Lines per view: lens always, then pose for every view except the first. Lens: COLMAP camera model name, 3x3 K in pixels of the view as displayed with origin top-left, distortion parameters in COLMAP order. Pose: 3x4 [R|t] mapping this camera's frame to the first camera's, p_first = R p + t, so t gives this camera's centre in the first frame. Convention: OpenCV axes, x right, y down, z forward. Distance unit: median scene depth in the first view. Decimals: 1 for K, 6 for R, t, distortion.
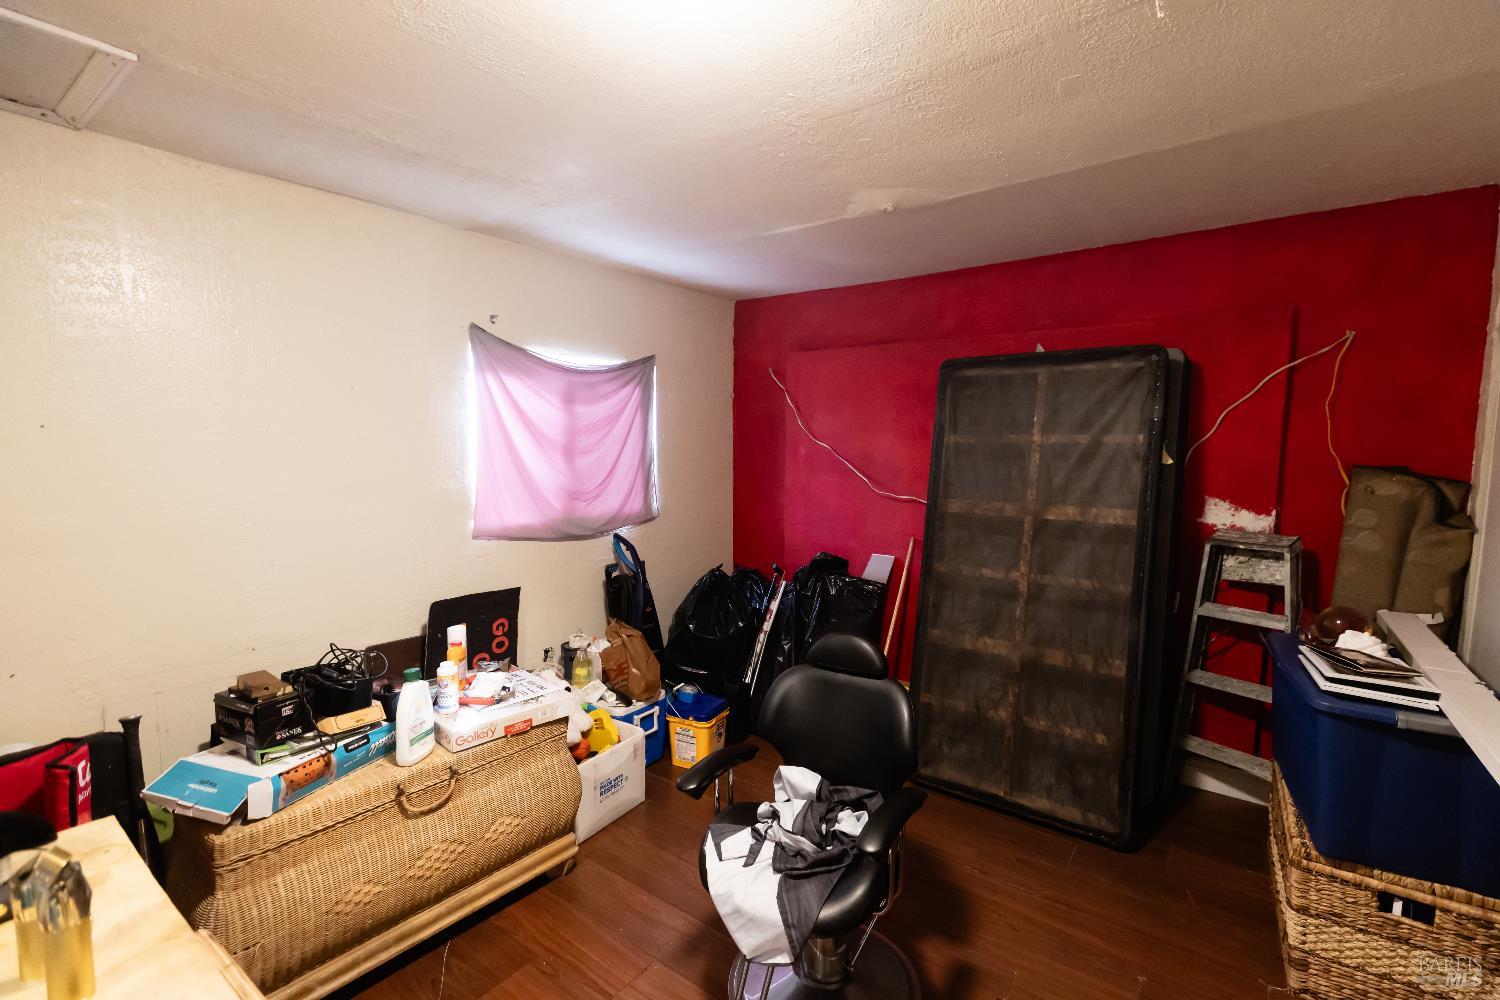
lens RADIAL K [[707.2, 0, 757.4], [0, 707.2, 502.5], [0, 0, 1]] dist [-0.000047, -0.000303]
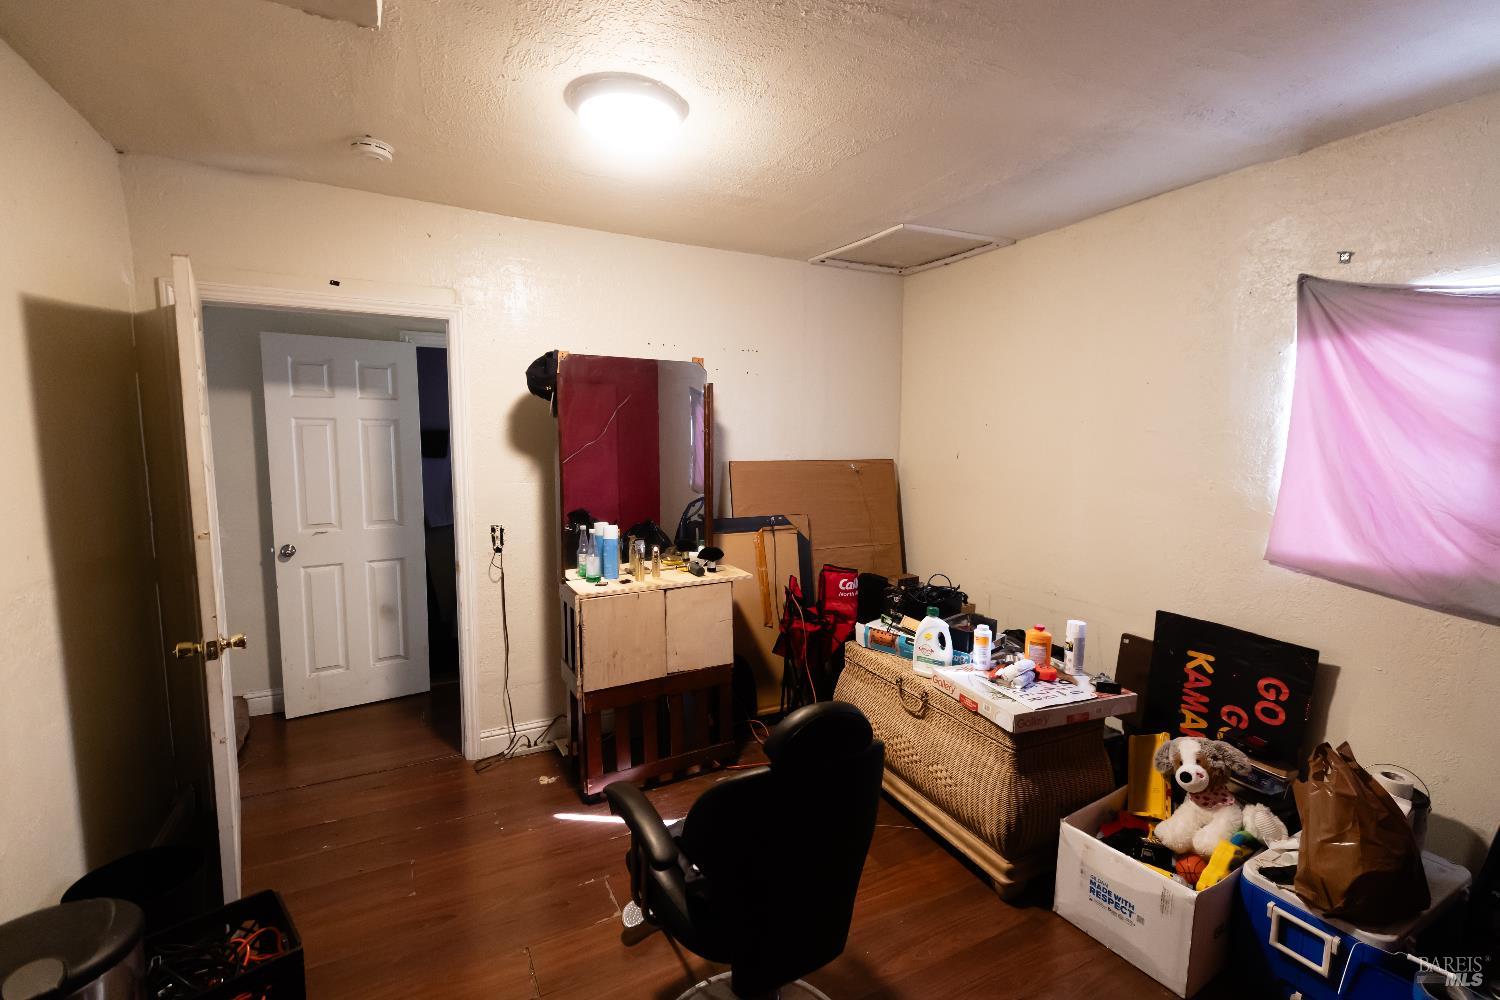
lens RADIAL K [[707.2, 0, 757.4], [0, 707.2, 502.5], [0, 0, 1]] dist [-0.000047, -0.000303]
pose [[-0.476690, 0.077677, -0.875633, 0.537015], [-0.088348, 0.986812, 0.135636, -0.069572], [0.874621, 0.142017, -0.463540, 0.883791]]
